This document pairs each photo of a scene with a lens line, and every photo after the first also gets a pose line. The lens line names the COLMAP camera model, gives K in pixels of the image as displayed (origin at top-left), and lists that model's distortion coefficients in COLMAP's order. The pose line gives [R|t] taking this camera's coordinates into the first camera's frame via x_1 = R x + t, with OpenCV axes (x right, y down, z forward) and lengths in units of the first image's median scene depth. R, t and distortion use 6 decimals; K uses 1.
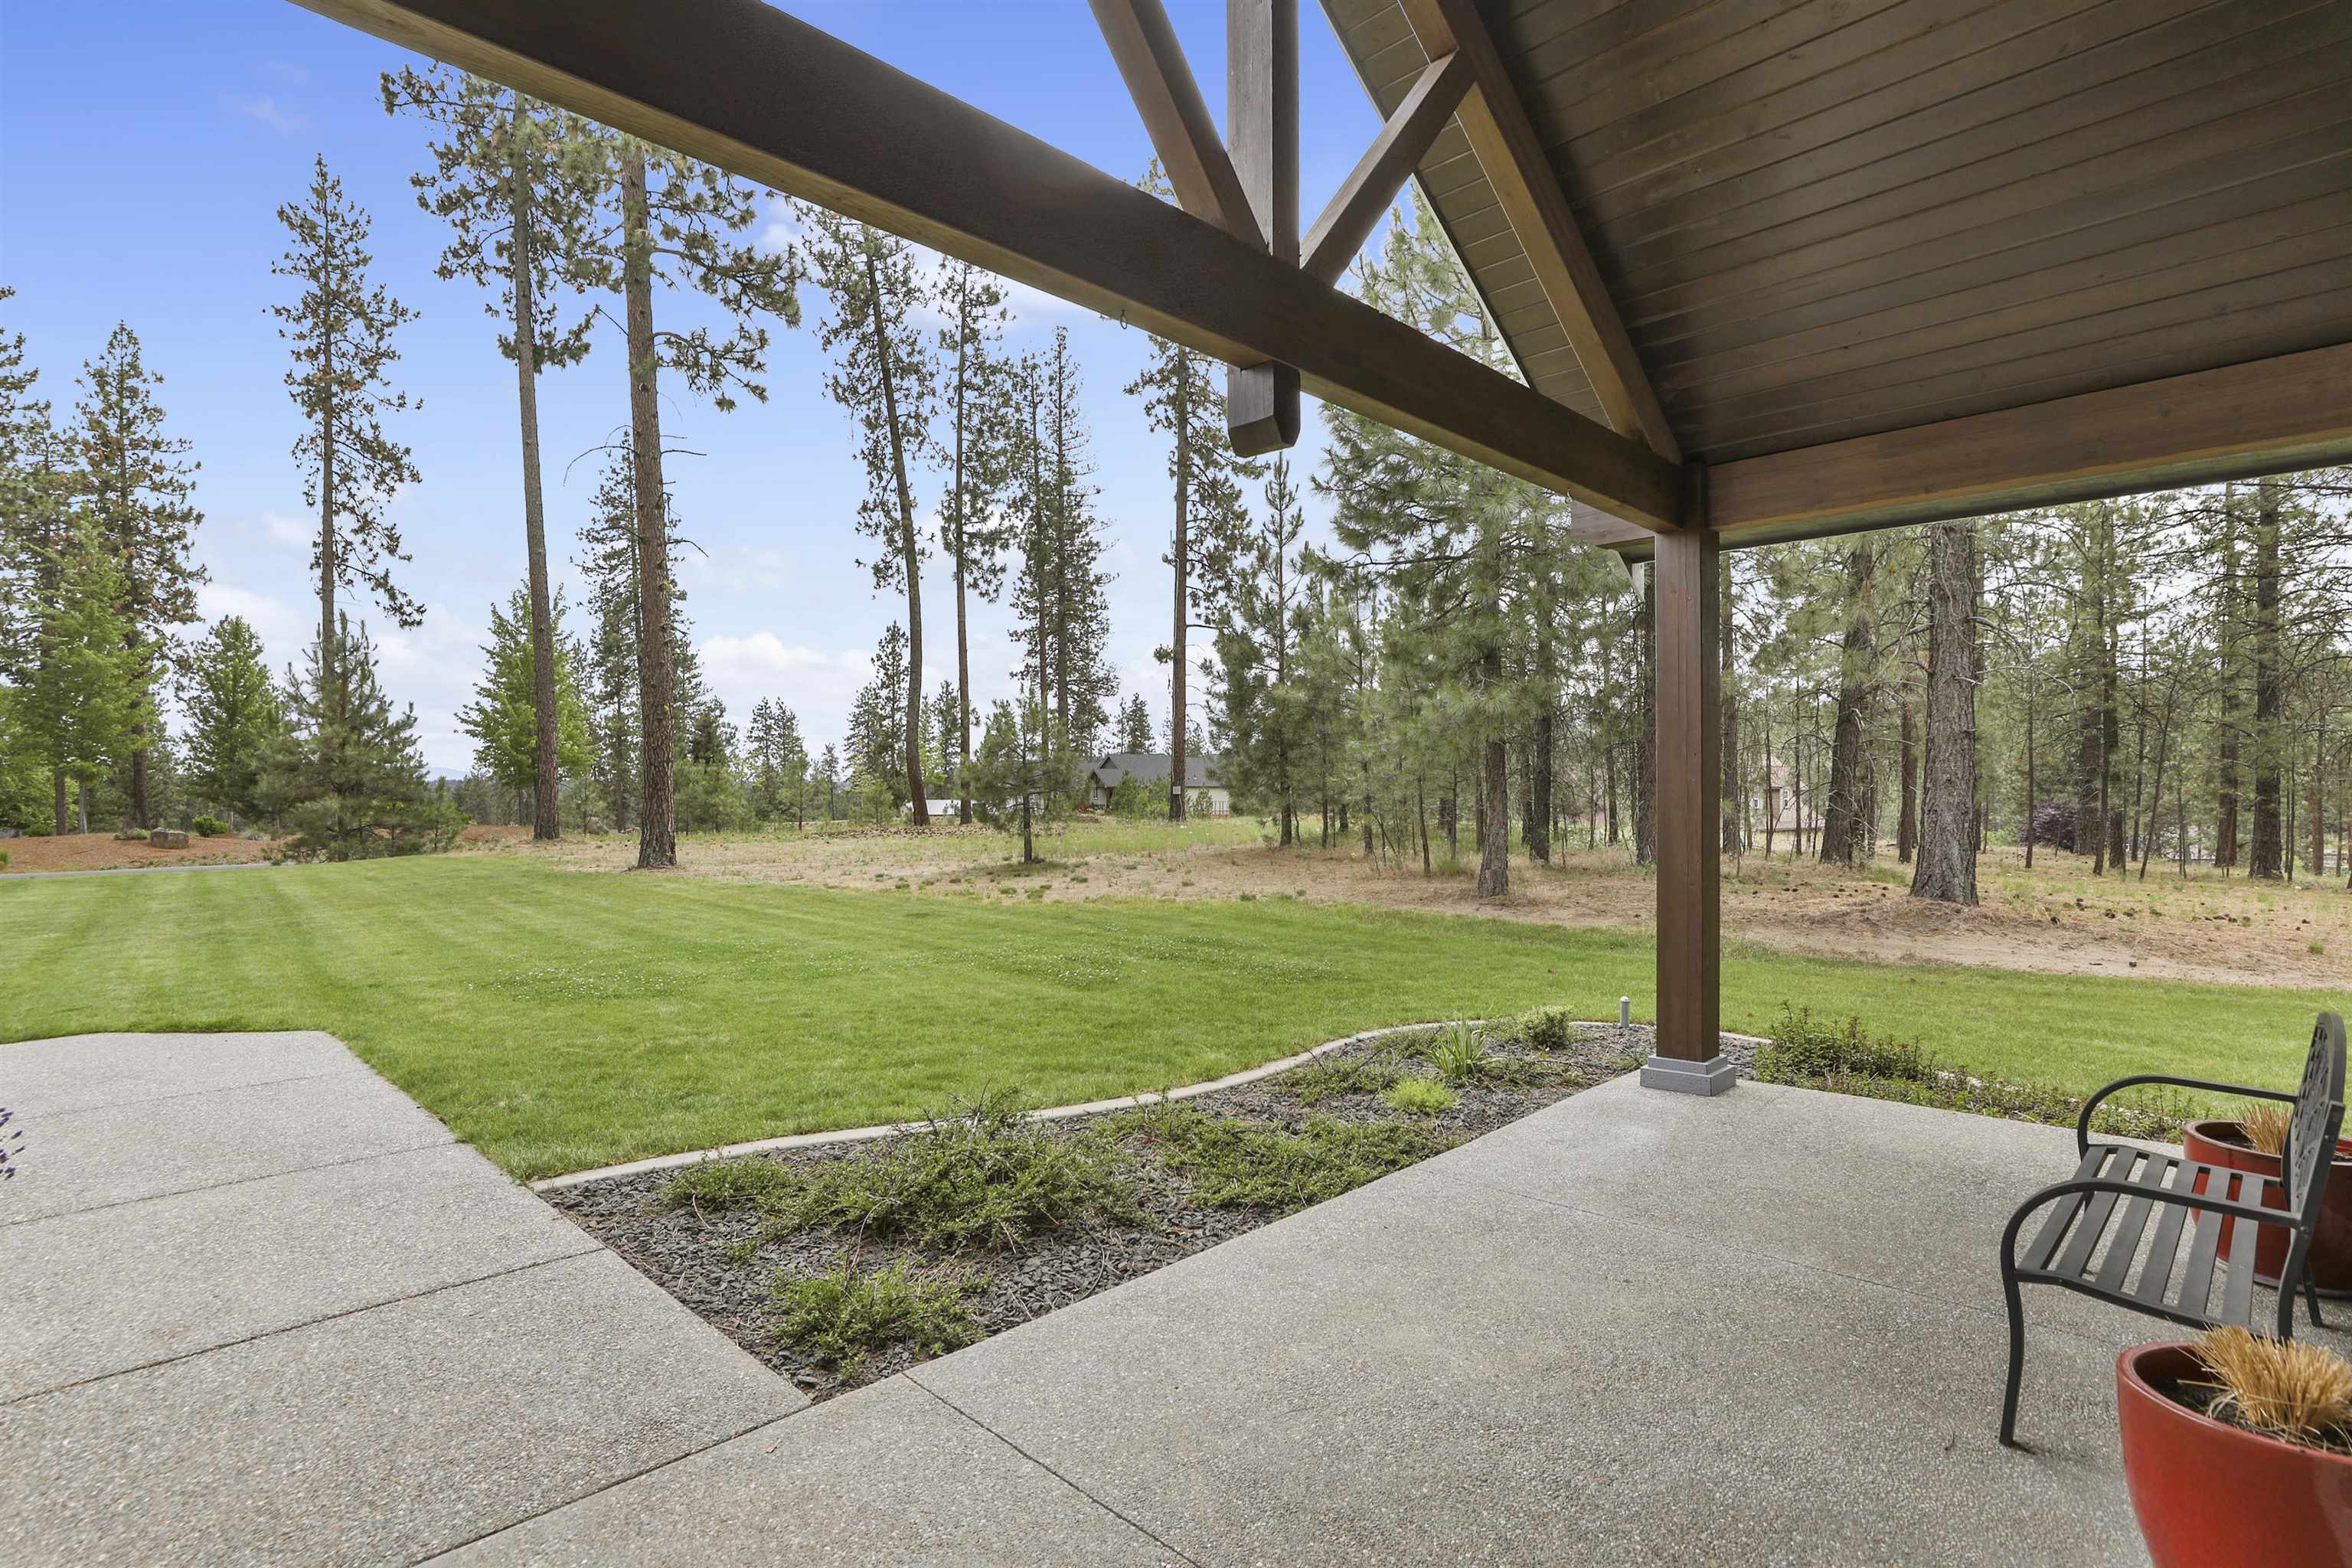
lens RADIAL K [[1147.0, 0, 1176.0], [0, 1147.0, 784.0], [0, 0, 1]] dist [-0.000731, 0.000769]
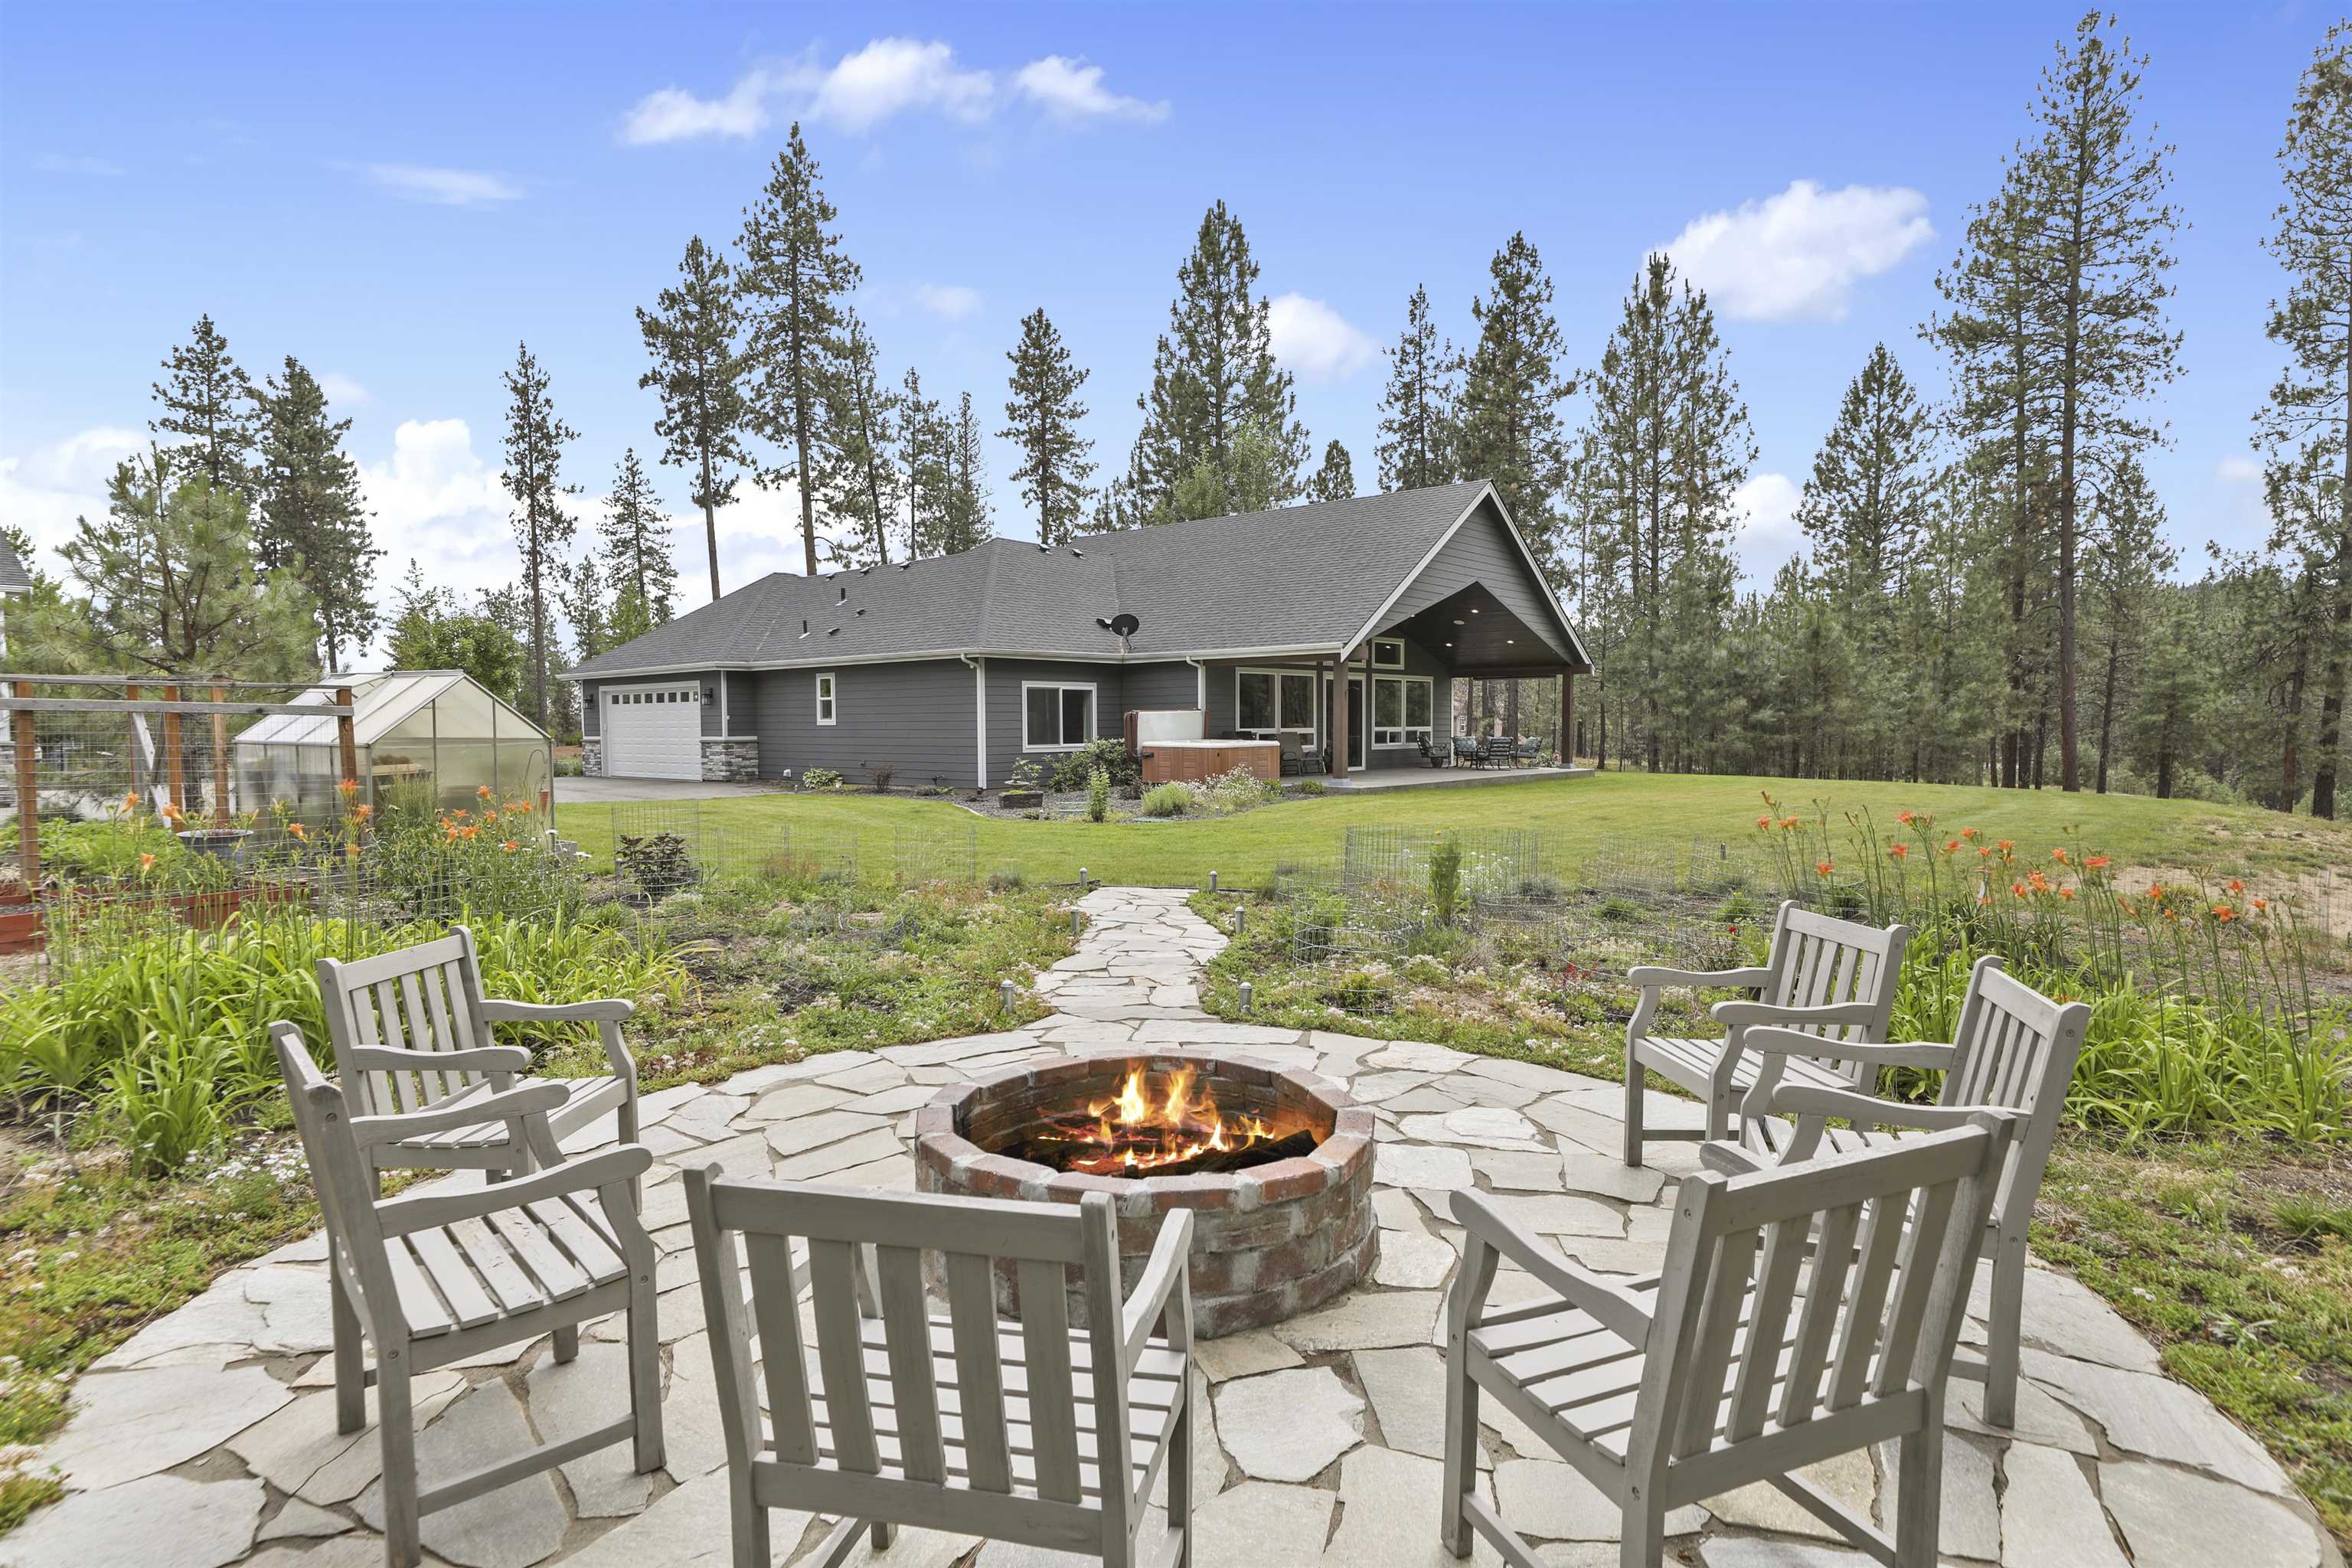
lens RADIAL K [[1354.8, 0, 1176.0], [0, 1354.8, 784.0], [0, 0, 1]] dist [-0.000813, -0.000085]
pose [[0.997636, -0.010748, 0.067870, 0.060073], [0.007111, 0.998537, 0.053609, -0.005954], [-0.068347, -0.052999, 0.996253, -1.041333]]
